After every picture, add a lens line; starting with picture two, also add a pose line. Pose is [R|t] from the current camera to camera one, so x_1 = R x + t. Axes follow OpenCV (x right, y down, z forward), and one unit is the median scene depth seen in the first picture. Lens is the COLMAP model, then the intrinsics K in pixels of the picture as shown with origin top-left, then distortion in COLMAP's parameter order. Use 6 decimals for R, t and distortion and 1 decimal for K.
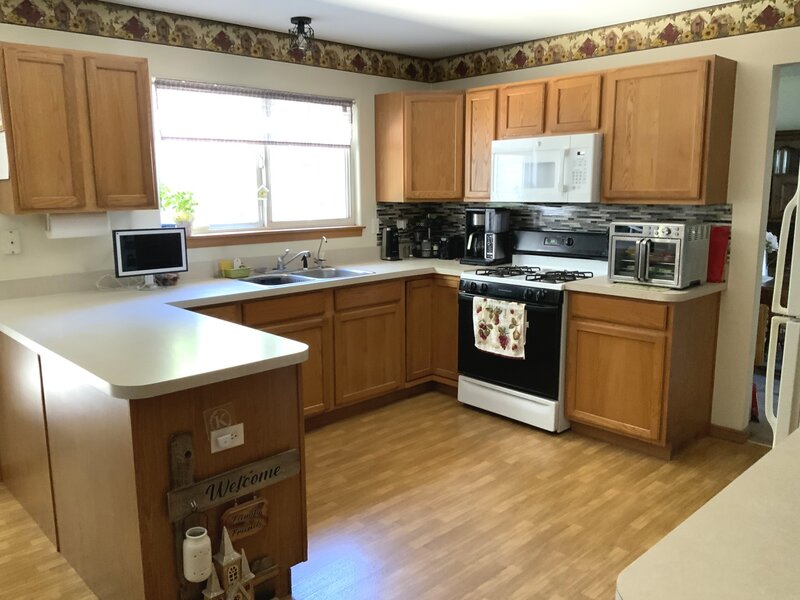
lens RADIAL K [[658.4, 0, 397.0], [0, 658.4, 302.6], [0, 0, 1]] dist [0.059996, -0.101809]
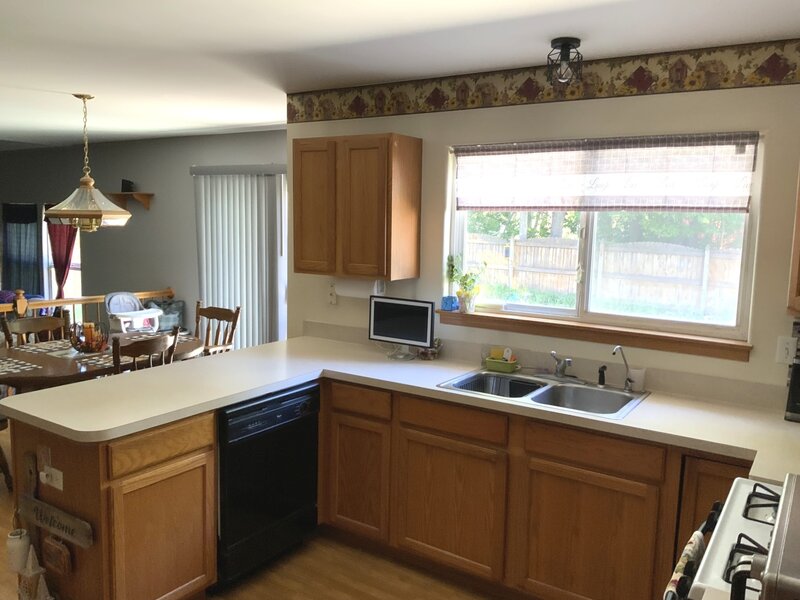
lens RADIAL K [[658.4, 0, 405.1], [0, 658.4, 305.0], [0, 0, 1]] dist [0.059996, -0.101809]
pose [[0.230031, 0.127006, -0.964860, 0.541872], [-0.206956, 0.975154, 0.079021, -0.168143], [0.950923, 0.181506, 0.250600, 0.705049]]
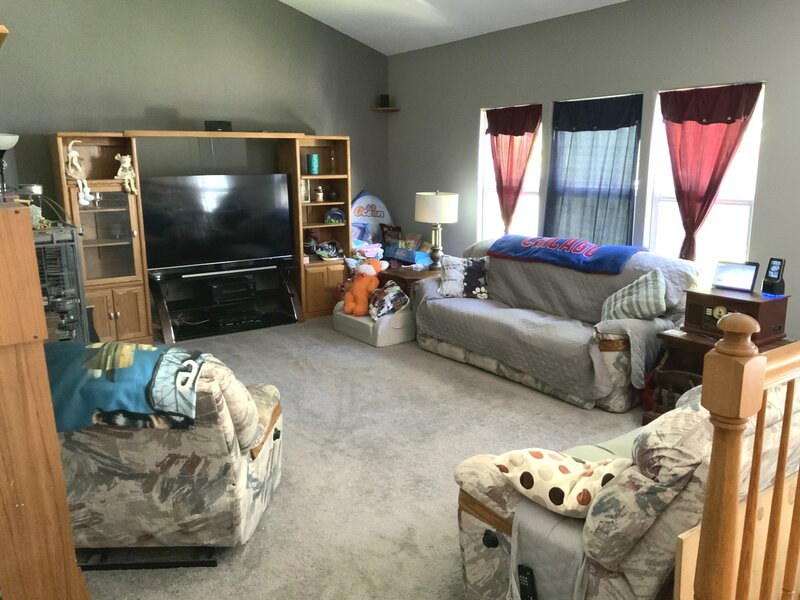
lens RADIAL K [[658.4, 0, 387.6], [0, 658.4, 305.9], [0, 0, 1]] dist [0.059996, -0.101809]
pose [[-0.169657, 0.218846, -0.960897, -0.497704], [-0.172629, 0.953357, 0.247608, 0.099721], [0.970266, 0.207887, -0.123965, -0.222961]]
